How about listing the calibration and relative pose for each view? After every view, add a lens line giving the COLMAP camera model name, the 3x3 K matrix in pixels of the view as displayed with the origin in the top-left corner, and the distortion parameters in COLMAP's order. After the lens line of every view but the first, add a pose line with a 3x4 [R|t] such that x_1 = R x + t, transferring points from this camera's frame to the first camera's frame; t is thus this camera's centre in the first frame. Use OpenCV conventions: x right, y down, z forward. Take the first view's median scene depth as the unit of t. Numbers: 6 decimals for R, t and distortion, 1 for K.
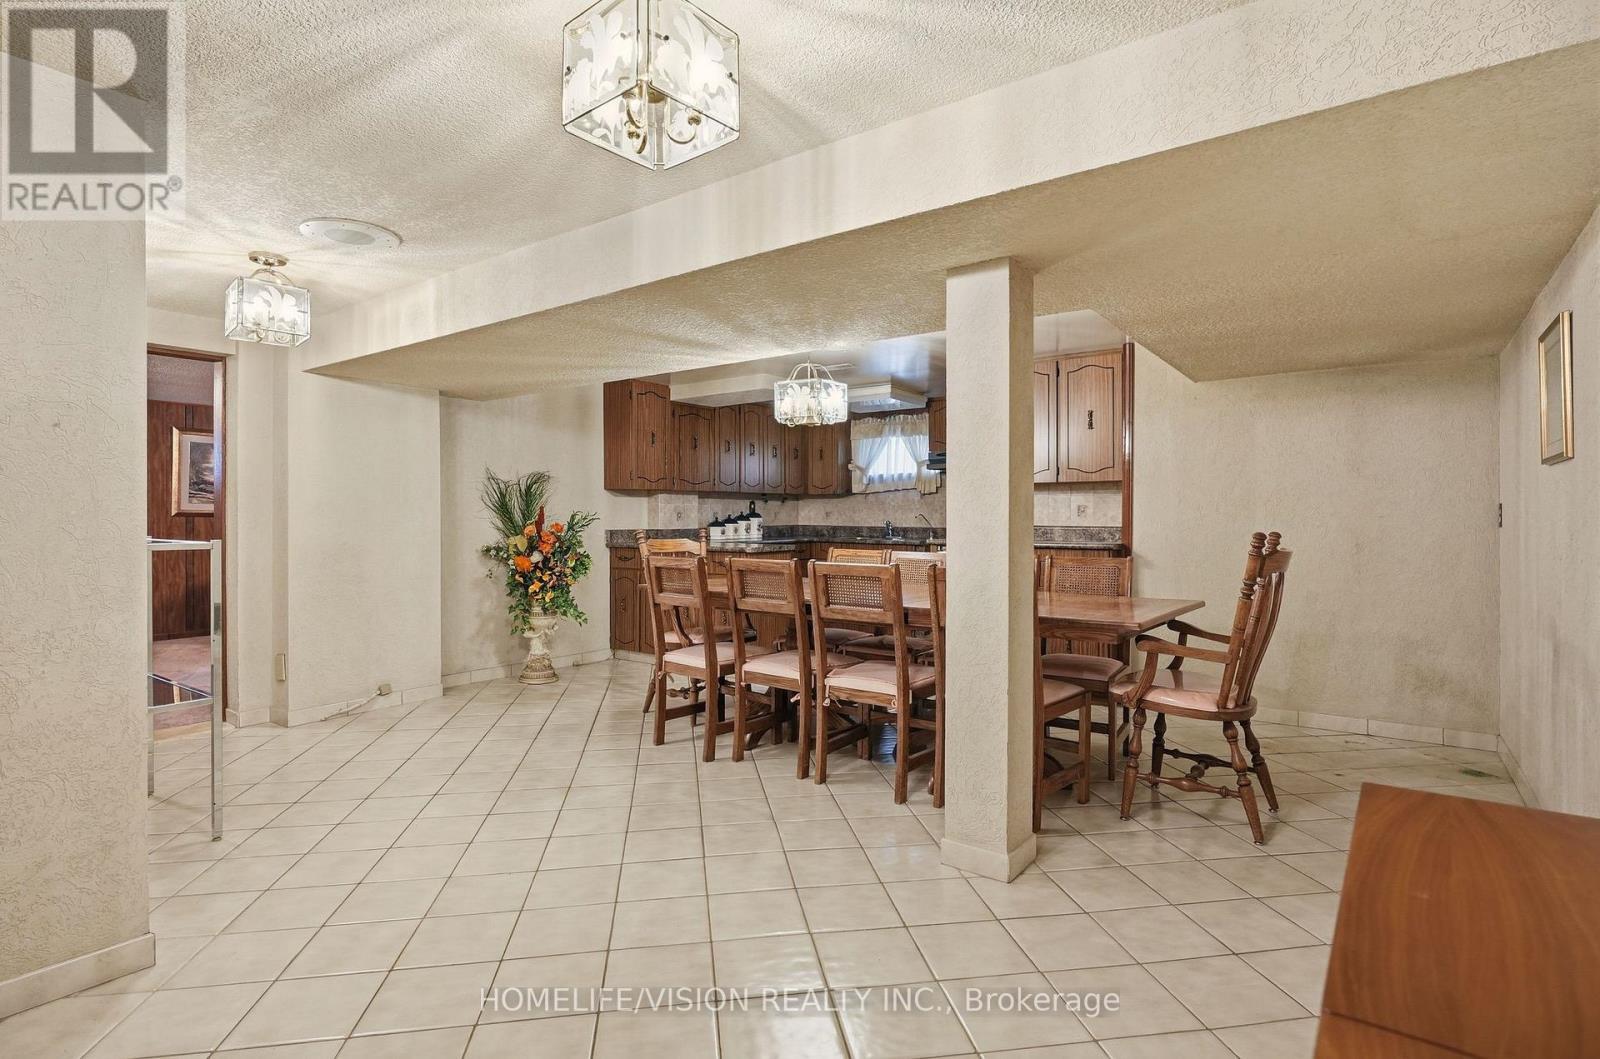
lens RADIAL K [[813.7, 0, 800.0], [0, 813.7, 529.5], [0, 0, 1]] dist [0.000187, -0.000001]
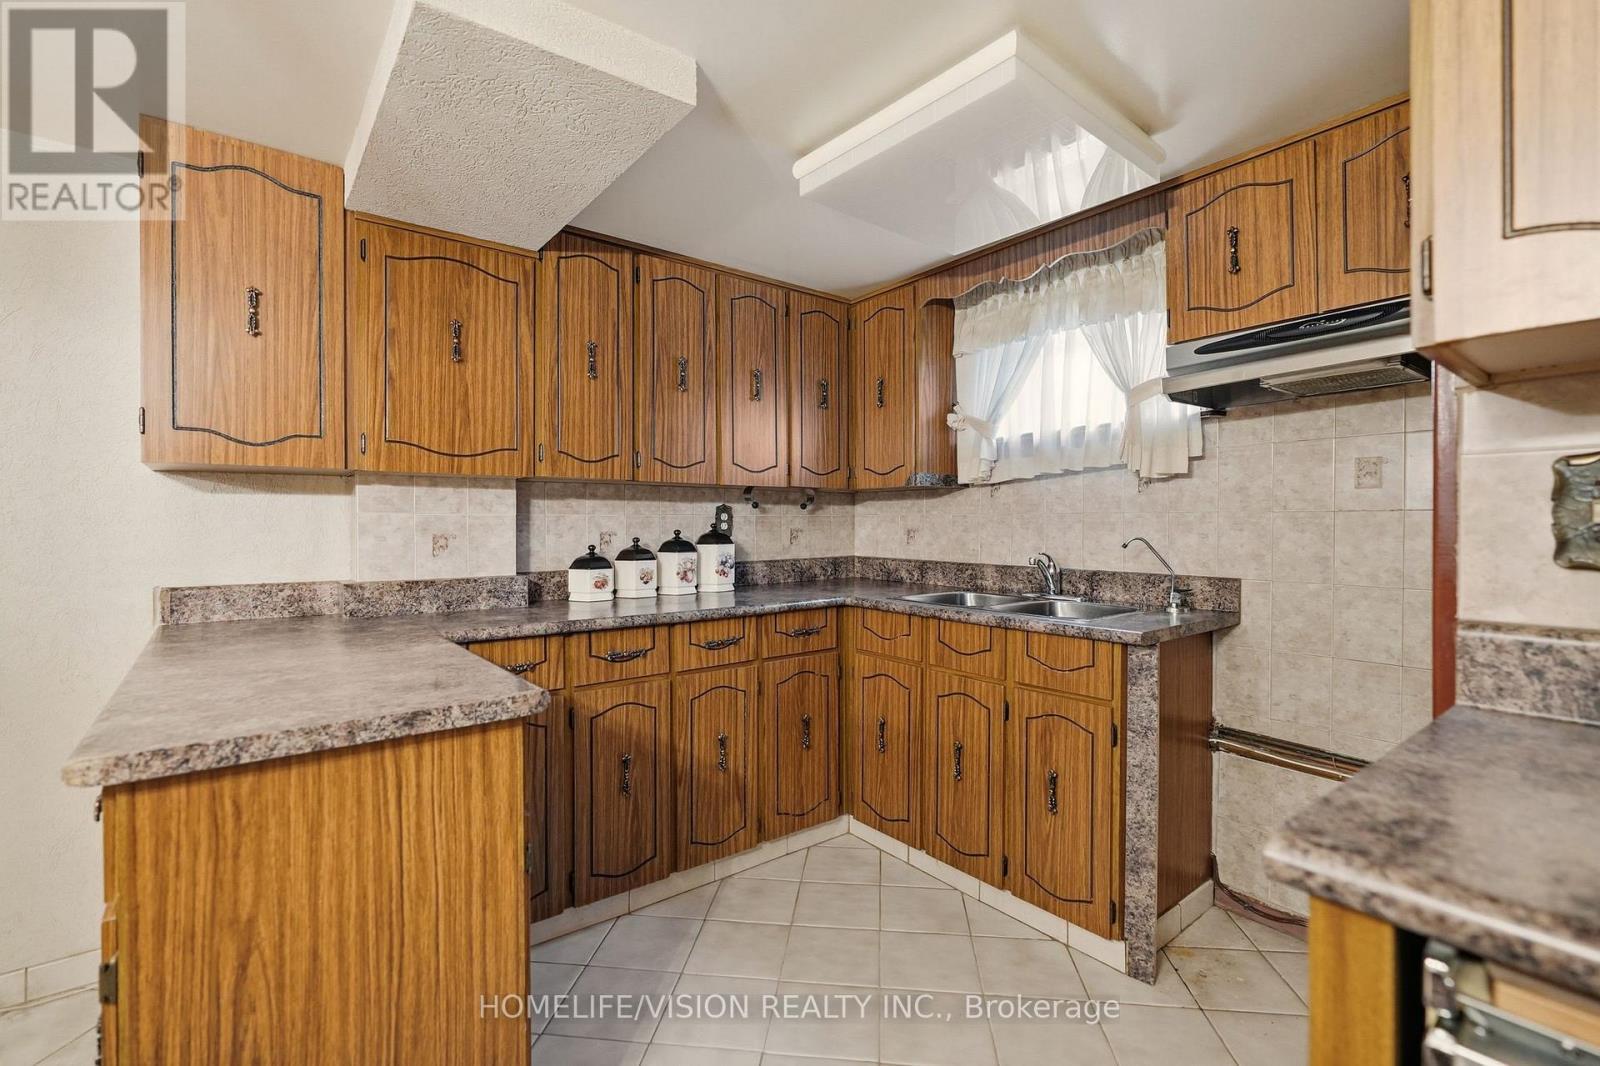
lens RADIAL K [[723.1, 0, 800.0], [0, 723.1, 533.0], [0, 0, 1]] dist [-0.013250, 0.000294]
pose [[0.965223, -0.000294, -0.261426, 0.085407], [-0.001467, 0.999978, -0.006540, -0.017736], [0.261422, 0.006696, 0.965201, 0.640931]]
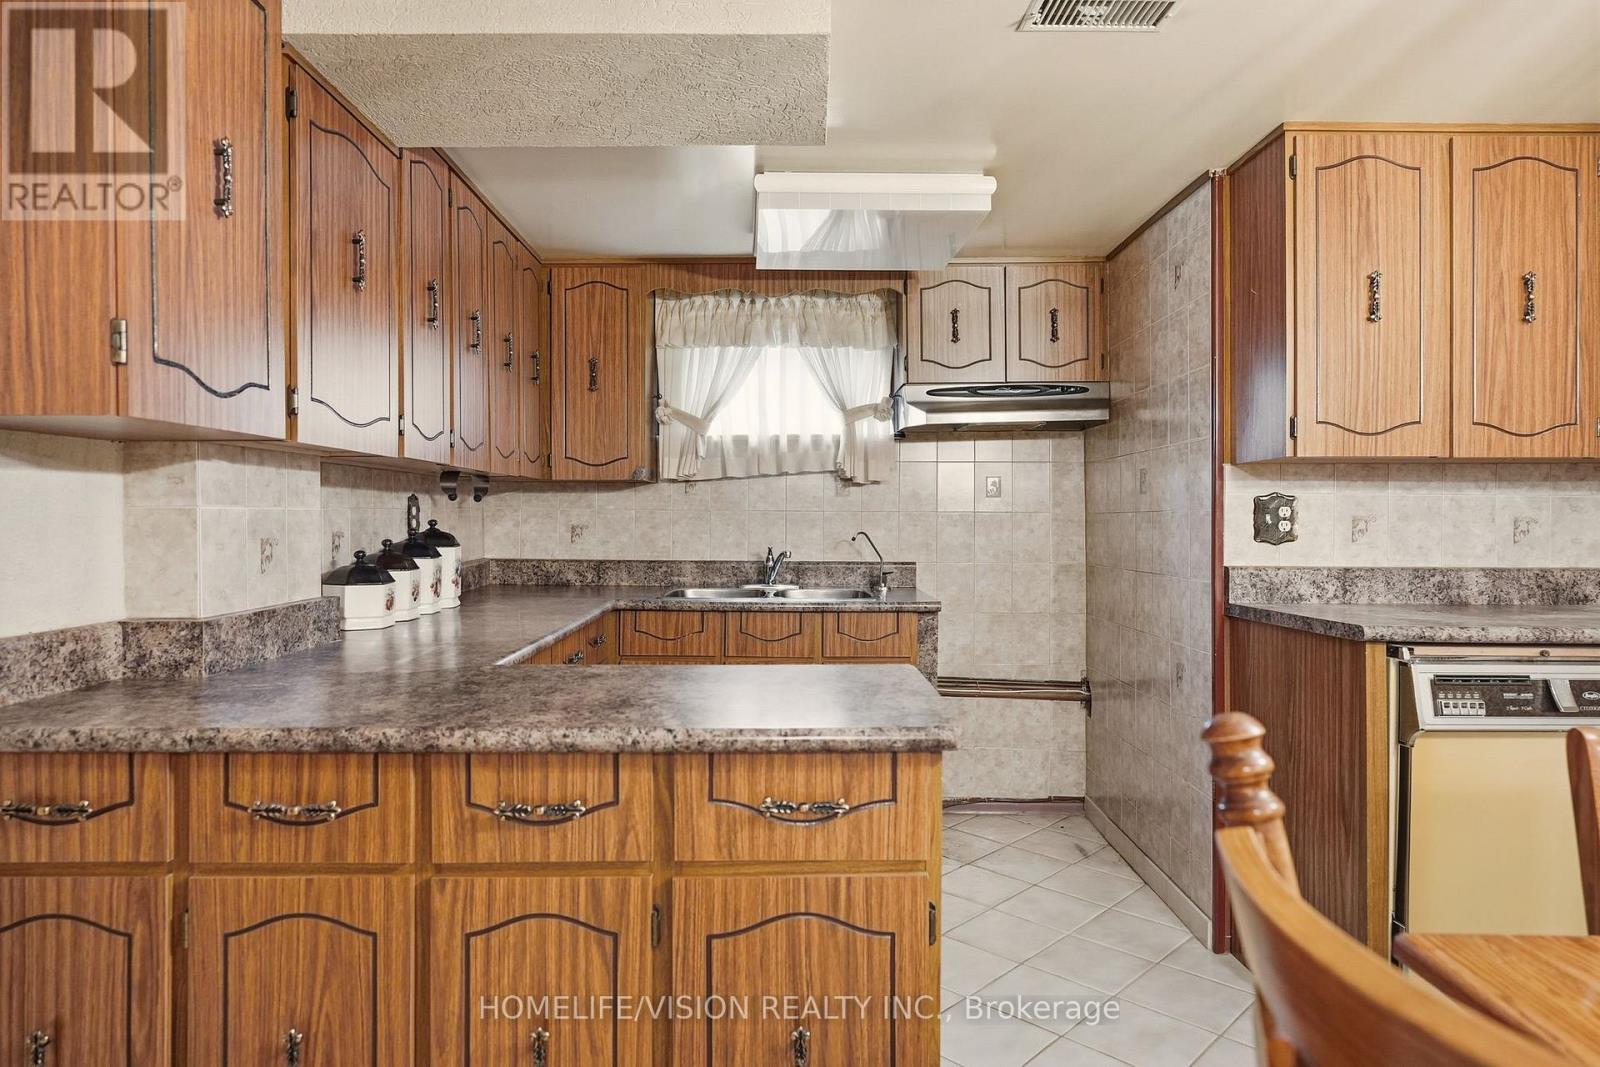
lens RADIAL K [[950.3, 0, 800.0], [0, 950.3, 533.5], [0, 0, 1]] dist [-0.003347, -0.000269]
pose [[0.795032, -0.011800, 0.606452, -0.172293], [0.011256, 0.999926, 0.004699, -0.019787], [-0.606463, 0.003090, 0.795106, 0.600108]]
